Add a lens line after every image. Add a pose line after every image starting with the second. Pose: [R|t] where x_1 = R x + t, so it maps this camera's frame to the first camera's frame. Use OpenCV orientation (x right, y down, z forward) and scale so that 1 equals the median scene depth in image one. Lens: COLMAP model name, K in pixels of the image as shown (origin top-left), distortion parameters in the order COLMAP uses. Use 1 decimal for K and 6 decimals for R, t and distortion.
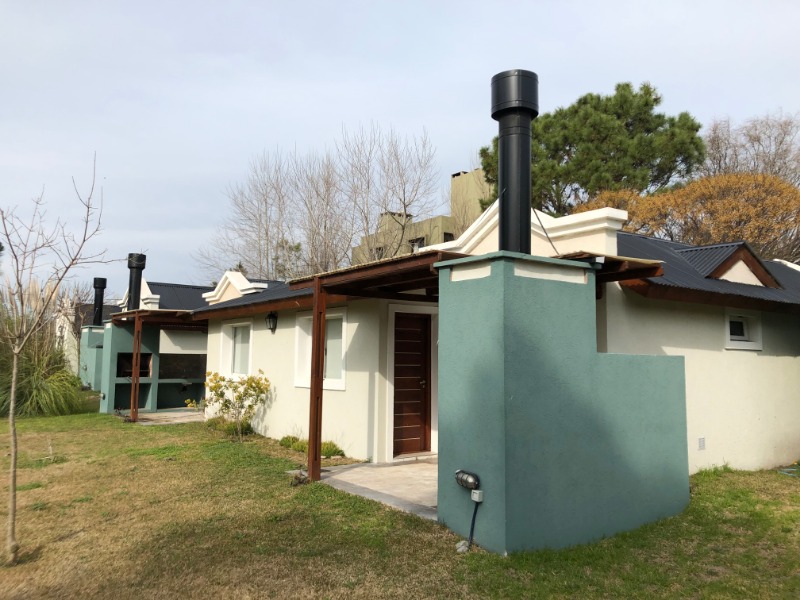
lens RADIAL K [[659.2, 0, 400.0], [0, 659.2, 300.0], [0, 0, 1]] dist [0.000955, -0.006095]
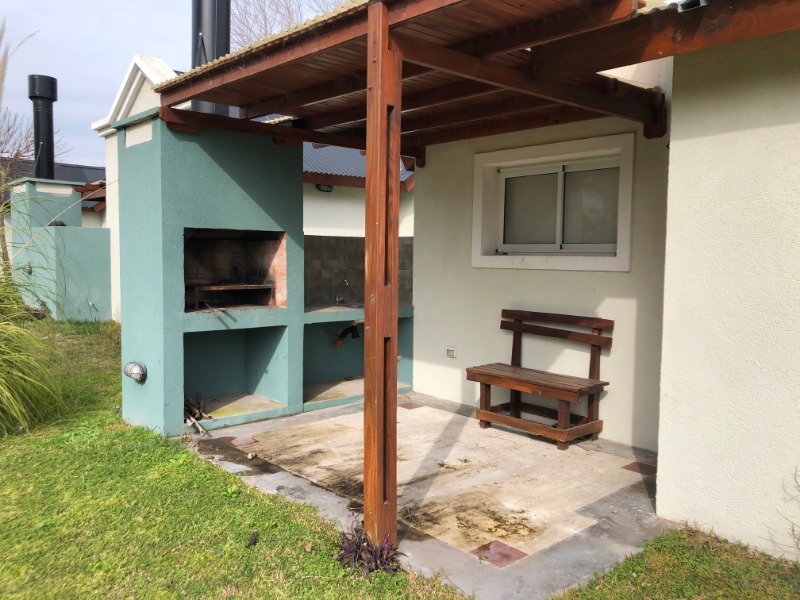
lens RADIAL K [[669.8, 0, 395.6], [0, 669.8, 305.1], [0, 0, 1]] dist [0.065709, -0.071923]
pose [[0.996245, -0.004026, 0.086483, -0.349019], [-0.010502, 0.985922, 0.166878, 0.061176], [-0.085938, -0.167159, 0.982177, 0.672297]]
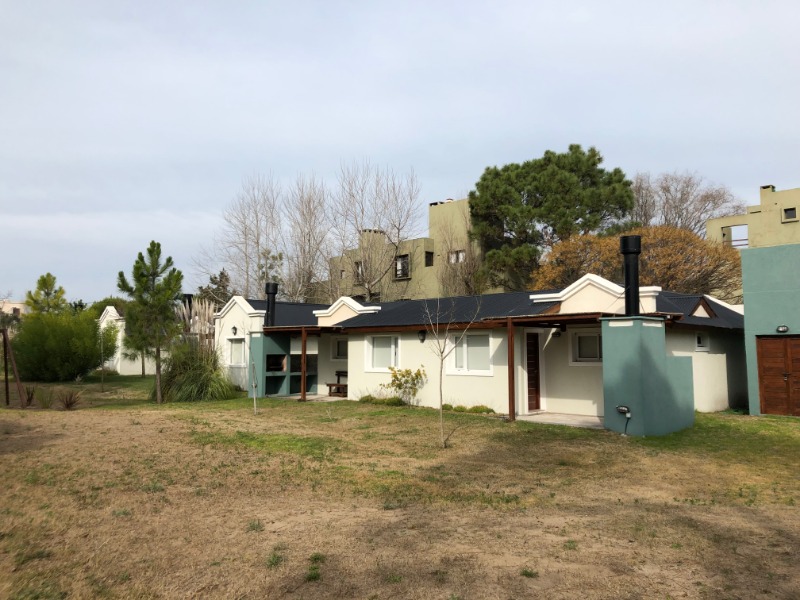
lens RADIAL K [[669.8, 0, 395.6], [0, 669.8, 305.1], [0, 0, 1]] dist [0.065709, -0.071923]
pose [[0.985502, -0.000626, 0.169665, -0.386056], [-0.003106, 0.999759, 0.021729, -0.055394], [-0.169638, -0.021941, 0.985262, -0.440339]]
